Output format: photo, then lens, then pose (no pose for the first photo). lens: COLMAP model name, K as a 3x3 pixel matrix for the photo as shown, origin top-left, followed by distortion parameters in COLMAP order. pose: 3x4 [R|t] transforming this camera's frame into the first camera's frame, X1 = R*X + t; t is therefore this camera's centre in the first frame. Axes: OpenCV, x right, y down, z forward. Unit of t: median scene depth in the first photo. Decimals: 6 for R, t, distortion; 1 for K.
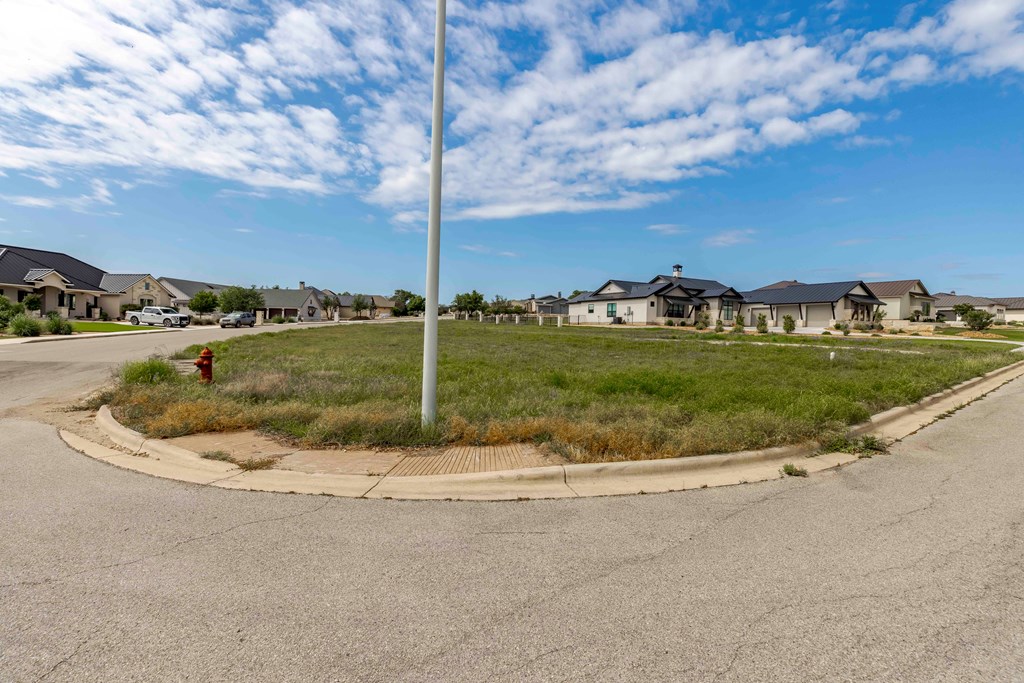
lens RADIAL K [[485.3, 0, 510.4], [0, 485.3, 340.9], [0, 0, 1]] dist [-0.004957, -0.001134]
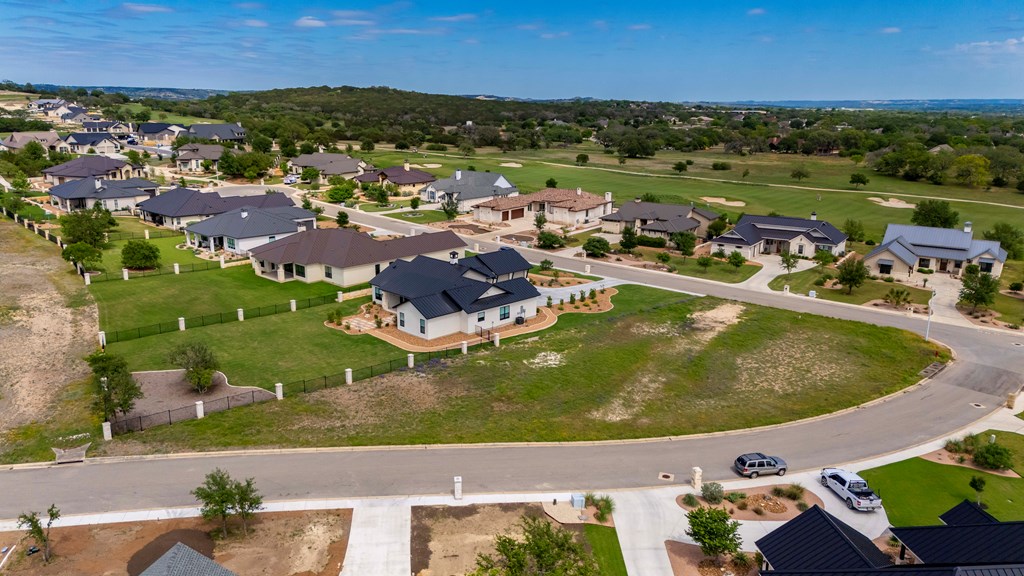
lens RADIAL K [[745.0, 0, 512.6], [0, 745.0, 283.8], [0, 0, 1]] dist [0.075426, -0.076897]
pose [[-0.287334, -0.256497, 0.922848, -1.330842], [0.002575, 0.963267, 0.268533, -0.585519], [-0.957827, 0.079535, -0.276119, 1.503101]]
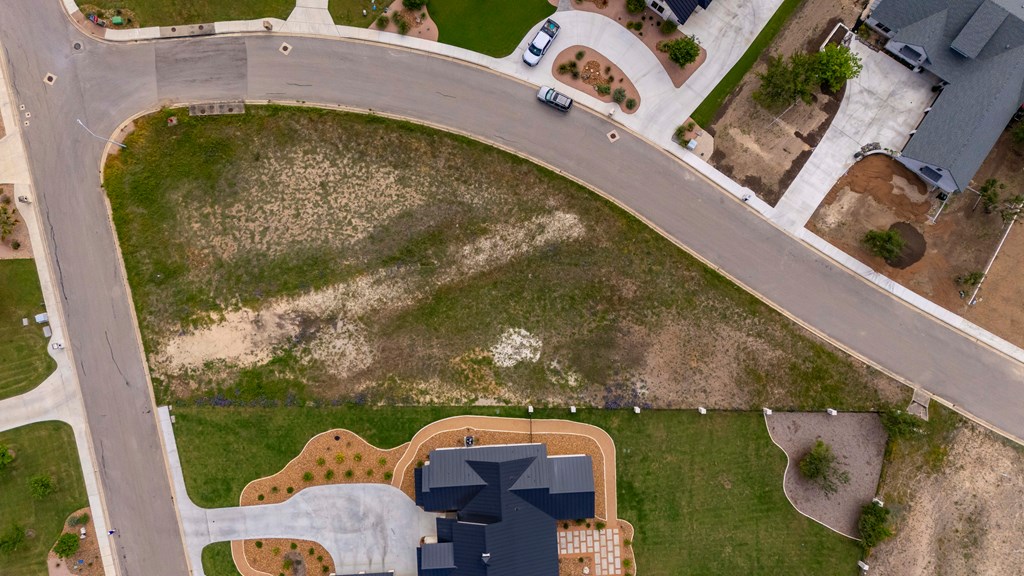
lens RADIAL K [[745.0, 0, 510.3], [0, 745.0, 290.1], [0, 0, 1]] dist [0.075426, -0.076897]
pose [[-0.427930, 0.903448, -0.025655, -0.051603], [-0.041288, 0.008815, 0.999108, -1.593291], [0.902868, 0.428608, 0.033529, 0.910437]]
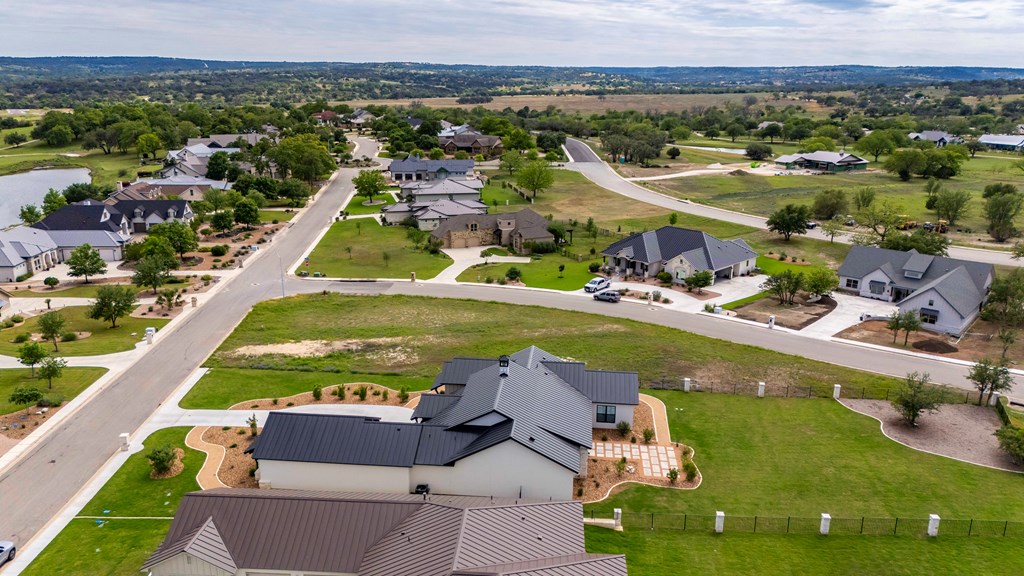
lens RADIAL K [[745.0, 0, 511.2], [0, 745.0, 290.4], [0, 0, 1]] dist [0.075426, -0.076897]
pose [[-0.561401, 0.198998, -0.803261, 1.313858], [-0.040852, 0.962809, 0.267075, -0.593896], [0.826535, 0.182751, -0.532393, 1.753459]]
